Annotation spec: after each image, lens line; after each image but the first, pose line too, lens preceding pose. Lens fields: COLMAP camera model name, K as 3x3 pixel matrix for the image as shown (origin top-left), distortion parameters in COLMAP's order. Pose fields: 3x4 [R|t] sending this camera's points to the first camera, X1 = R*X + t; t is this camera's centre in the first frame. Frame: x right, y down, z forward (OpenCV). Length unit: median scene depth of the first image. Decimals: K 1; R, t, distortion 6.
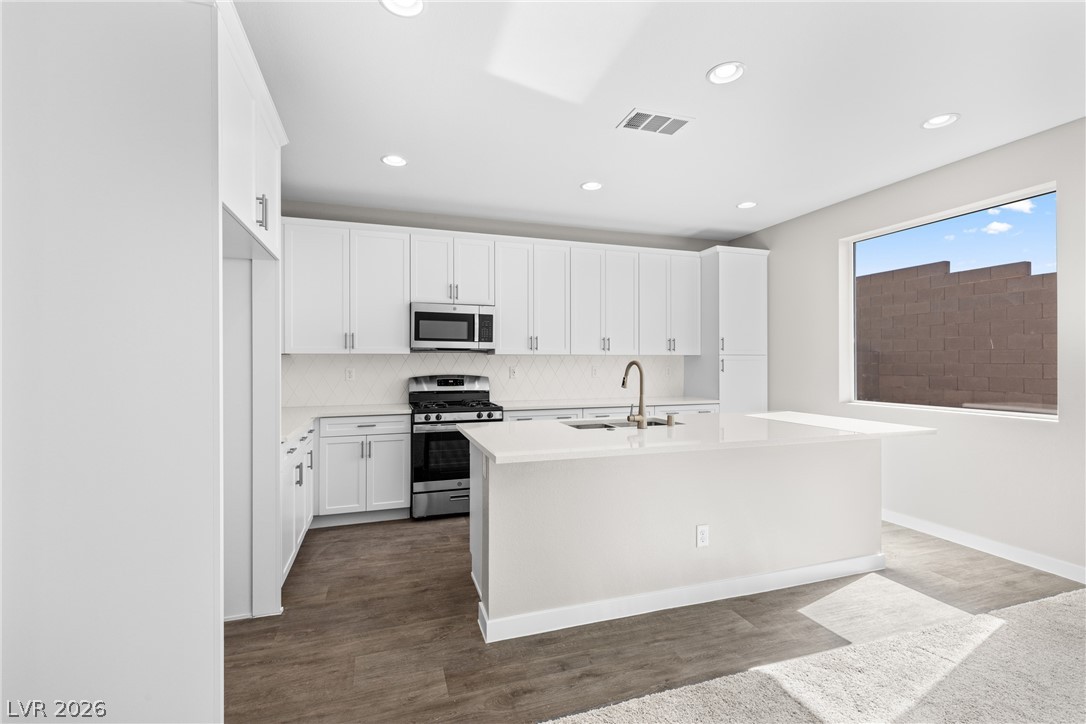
lens RADIAL K [[488.6, 0, 543.6], [0, 488.6, 360.4], [0, 0, 1]] dist [0.002948, 0.000005]
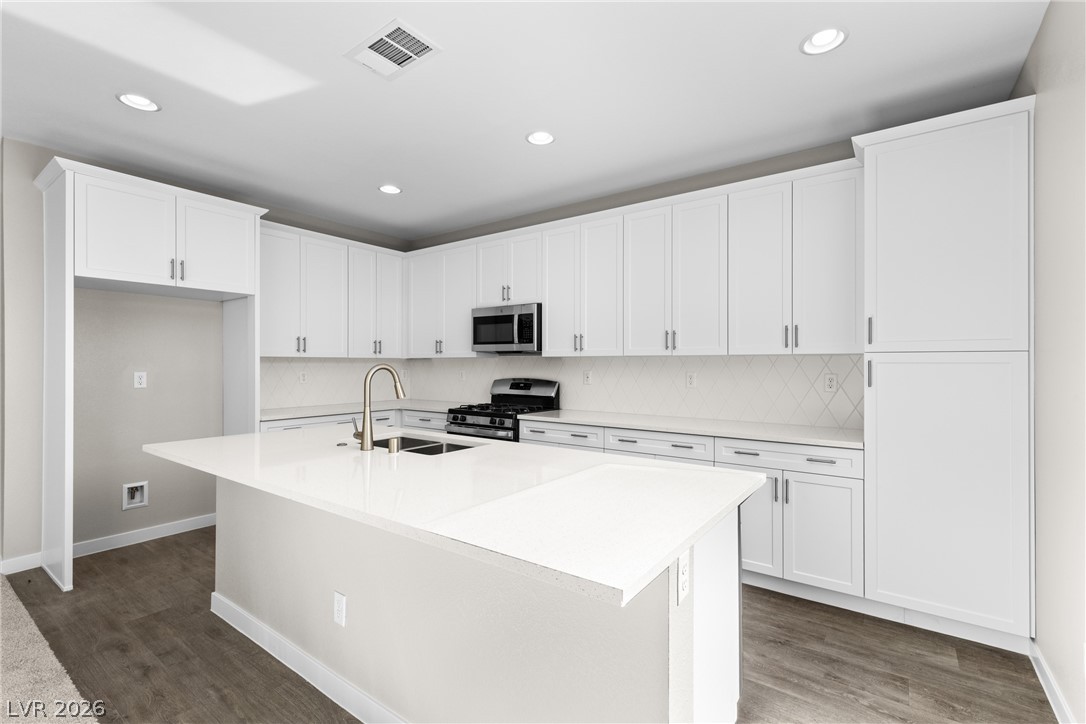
lens RADIAL K [[480.6, 0, 544.9], [0, 480.6, 364.6], [0, 0, 1]] dist [0.002221, 0.000108]
pose [[0.581654, 0.002829, -0.813431, 0.763813], [0.002254, 0.999985, 0.005089, -0.002958], [0.813433, -0.004793, 0.581638, 0.594113]]
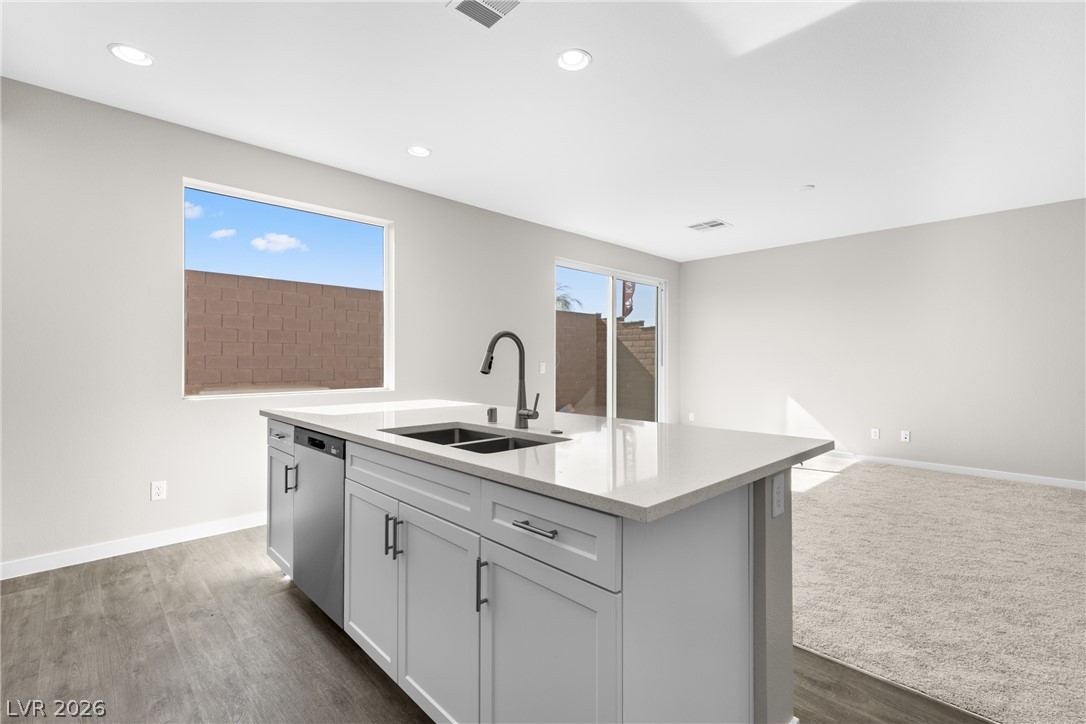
lens RADIAL K [[488.6, 0, 543.6], [0, 488.6, 360.4], [0, 0, 1]] dist [0.002948, 0.000005]
pose [[-0.427706, 0.004320, 0.903908, -0.346746], [-0.006811, 0.999945, -0.008002, 0.034652], [-0.903892, -0.009579, -0.427653, 0.971168]]
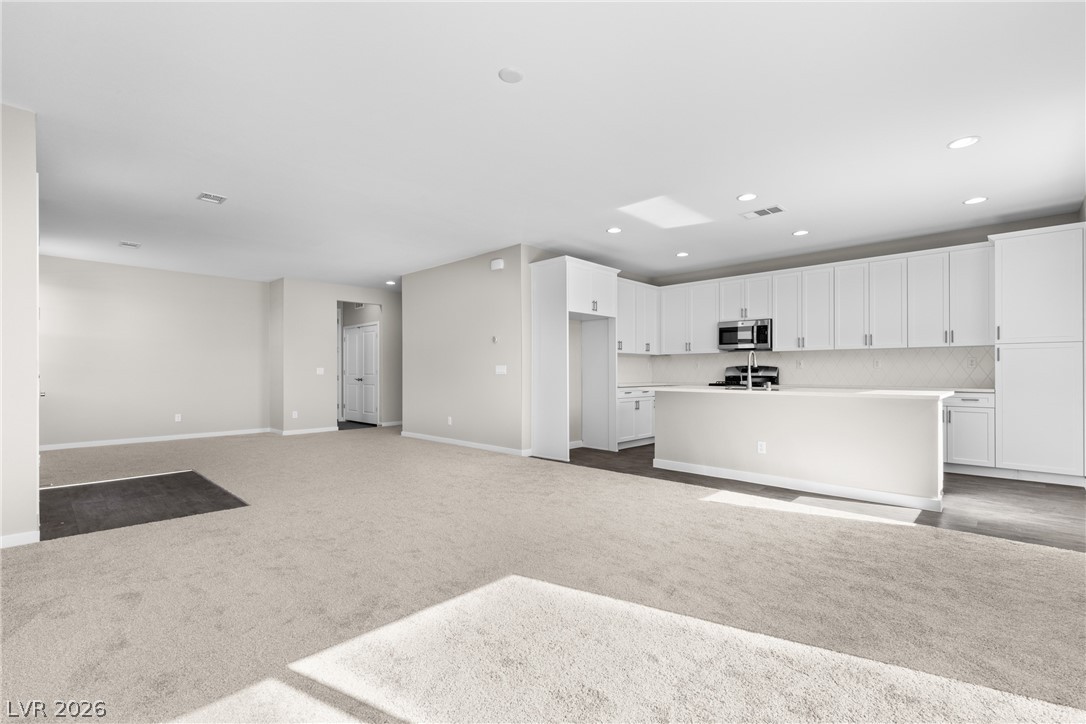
lens RADIAL K [[482.0, 0, 544.4], [0, 482.0, 370.8], [0, 0, 1]] dist [0.001151, -0.000090]
pose [[0.462393, -0.000482, -0.886675, 1.081410], [0.003170, 0.999994, 0.001109, 0.052976], [0.886669, -0.003323, 0.462392, -0.368883]]
